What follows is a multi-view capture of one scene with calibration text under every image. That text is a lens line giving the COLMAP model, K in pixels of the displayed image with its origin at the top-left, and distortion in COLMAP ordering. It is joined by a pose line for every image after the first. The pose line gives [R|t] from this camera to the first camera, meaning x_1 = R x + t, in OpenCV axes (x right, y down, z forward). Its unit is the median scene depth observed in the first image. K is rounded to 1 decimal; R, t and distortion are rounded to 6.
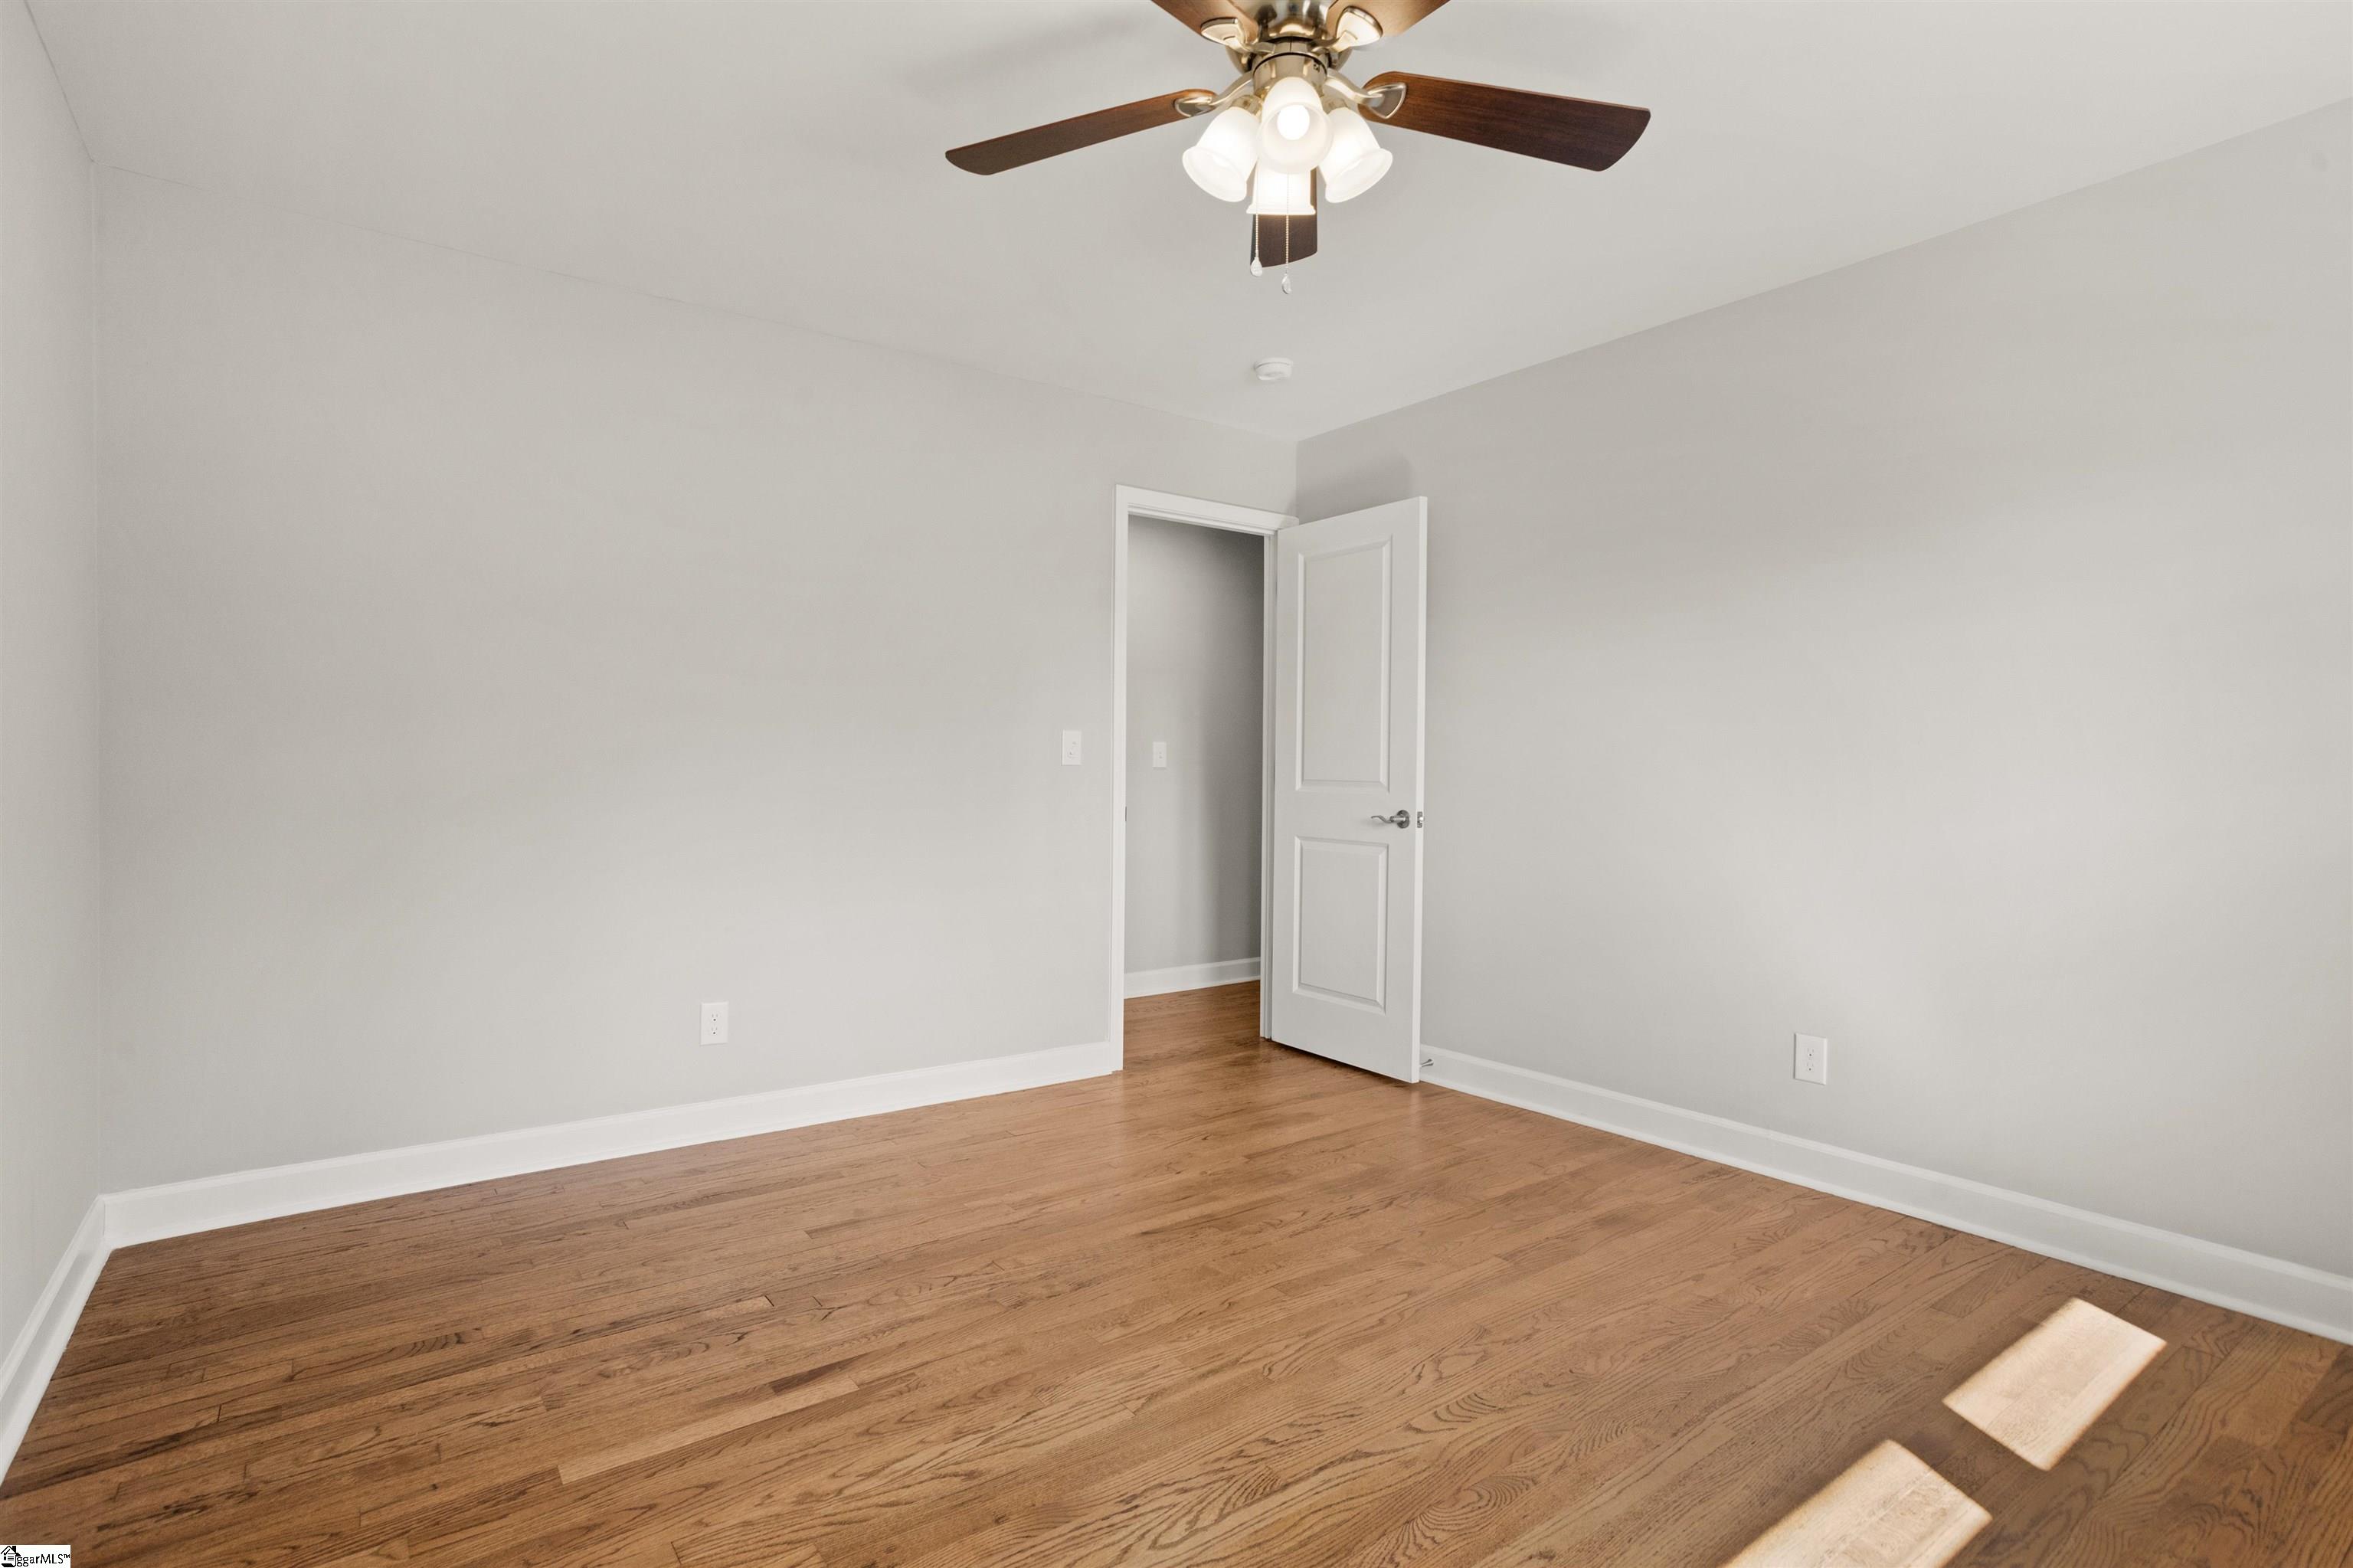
lens RADIAL K [[1139.4, 0, 1158.1], [0, 1139.4, 777.6], [0, 0, 1]] dist [-0.051242, 0.030905]
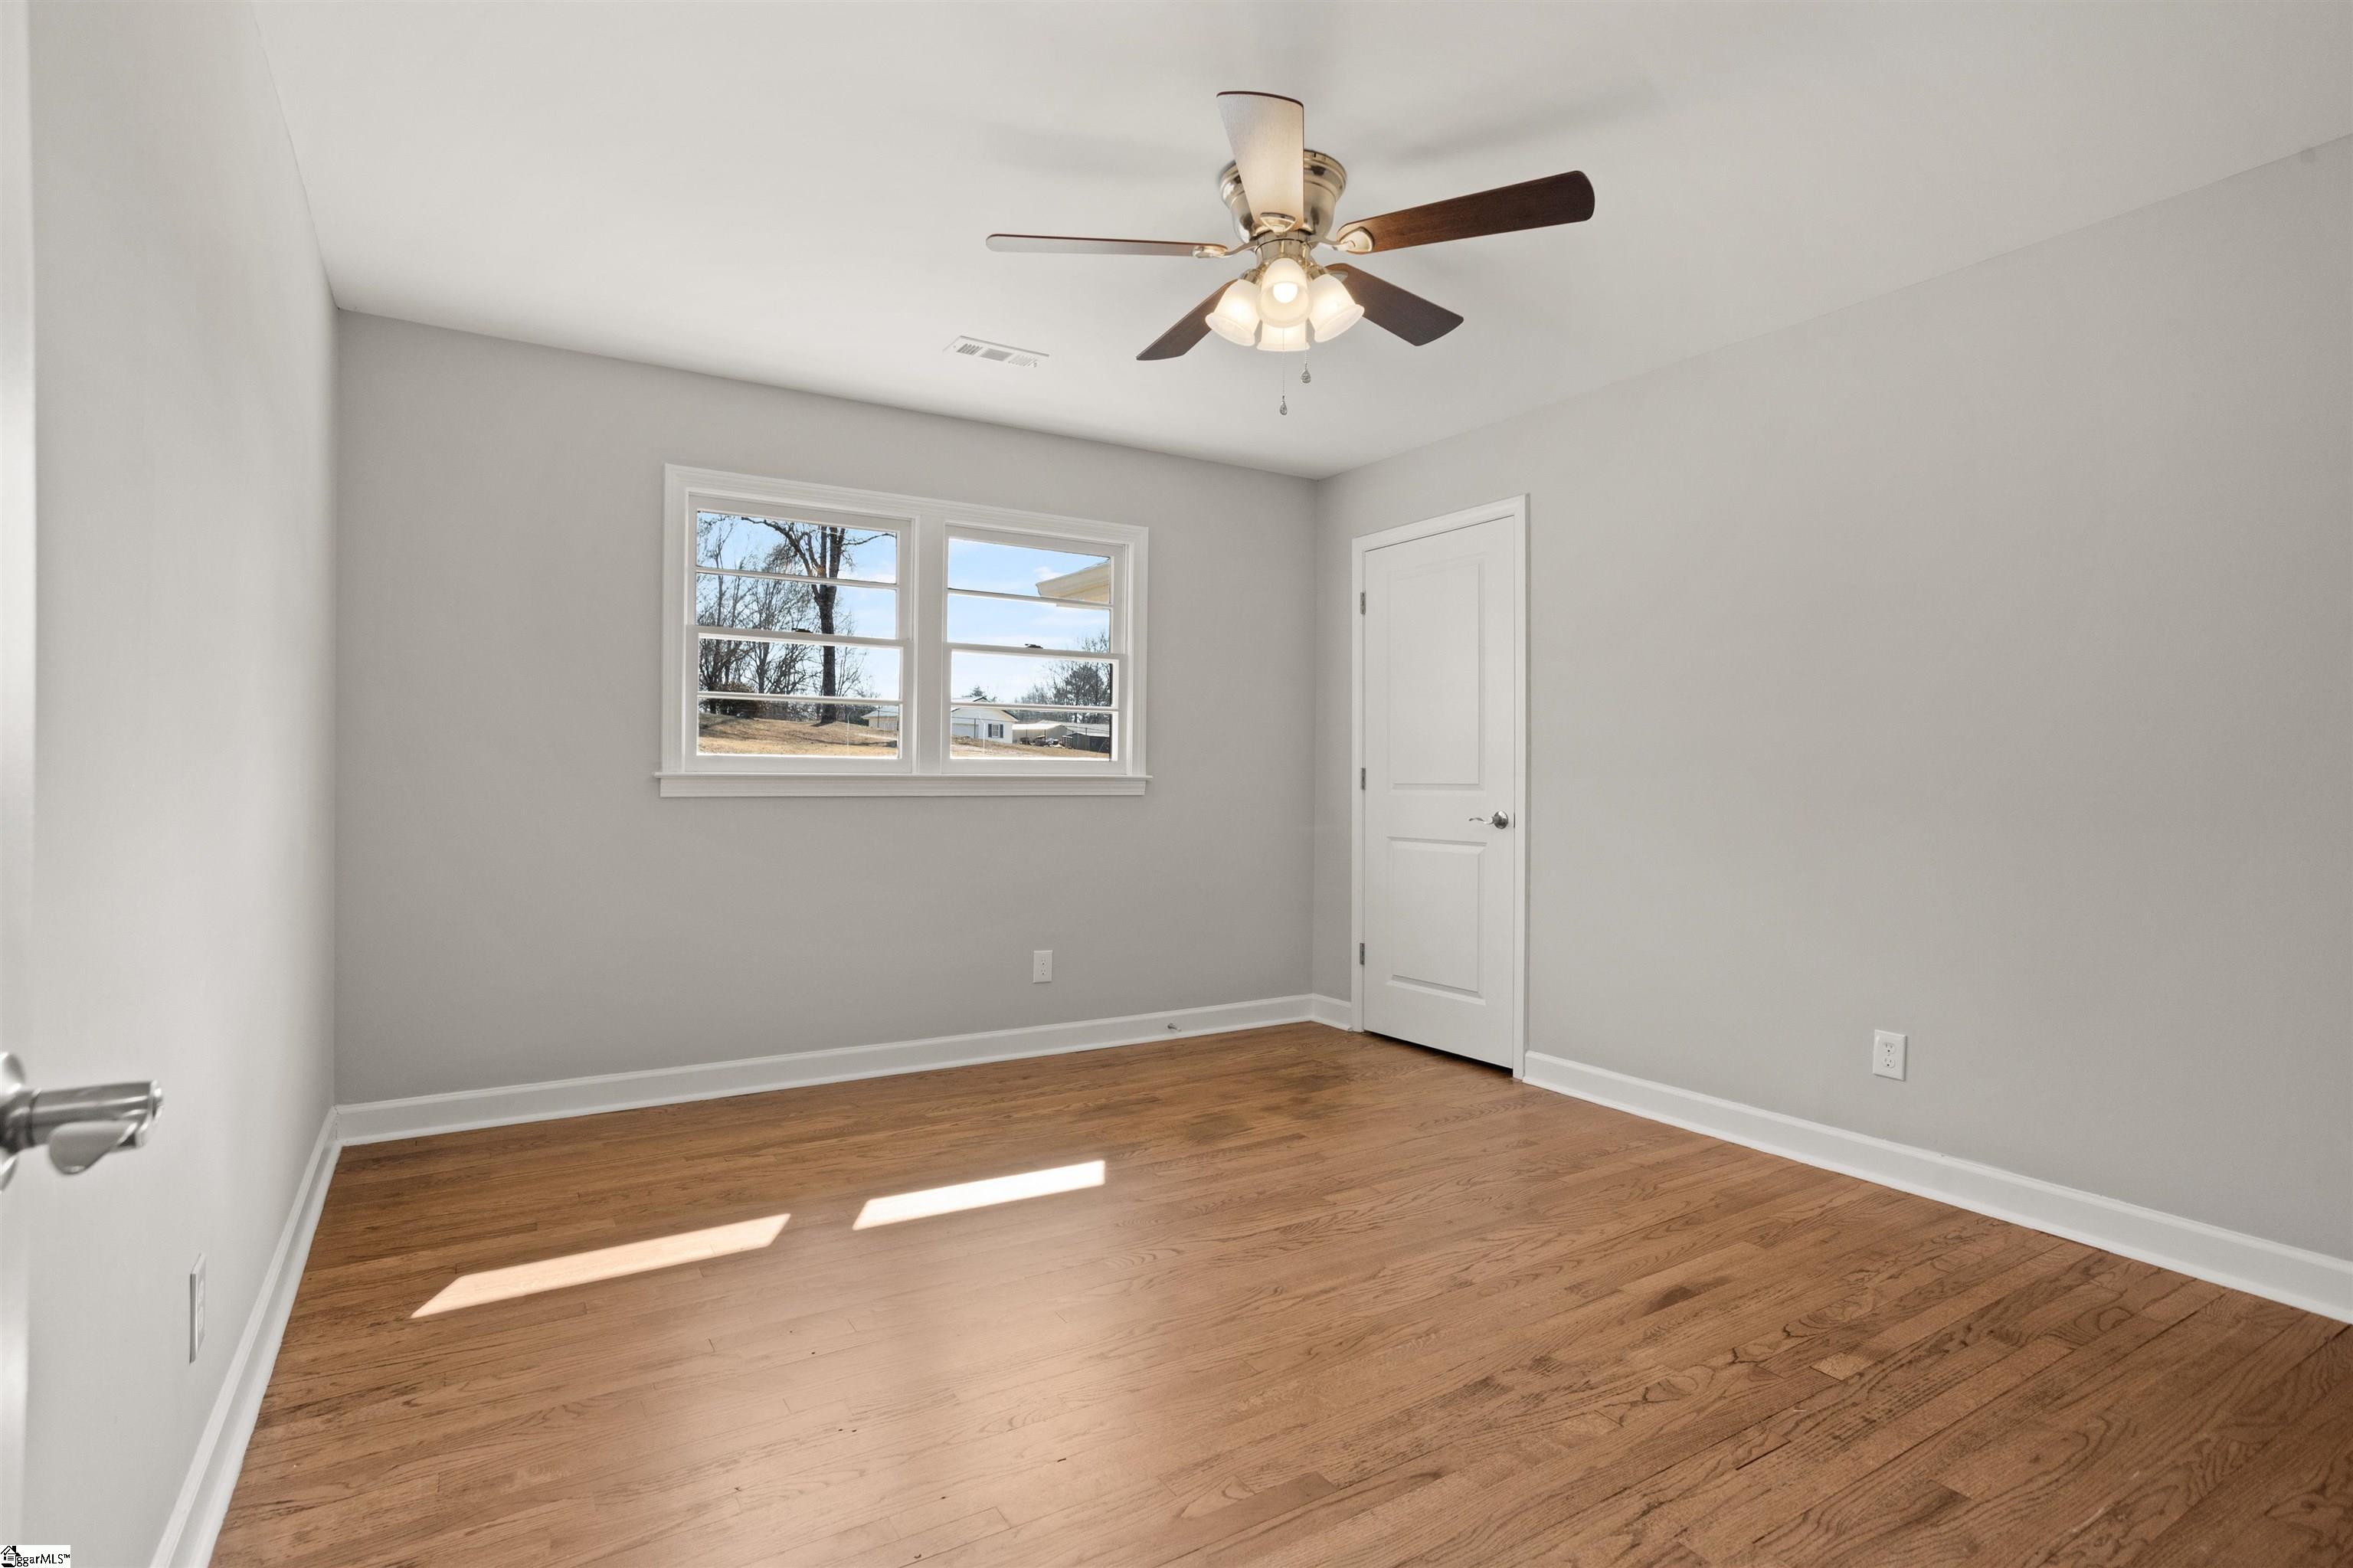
lens RADIAL K [[1139.4, 0, 1158.1], [0, 1139.4, 777.6], [0, 0, 1]] dist [-0.051242, 0.030905]
pose [[-0.996894, -0.014811, 0.077355, 0.139249], [-0.014113, 0.999855, 0.009558, -0.012356], [-0.077485, 0.008437, -0.996958, 2.173133]]
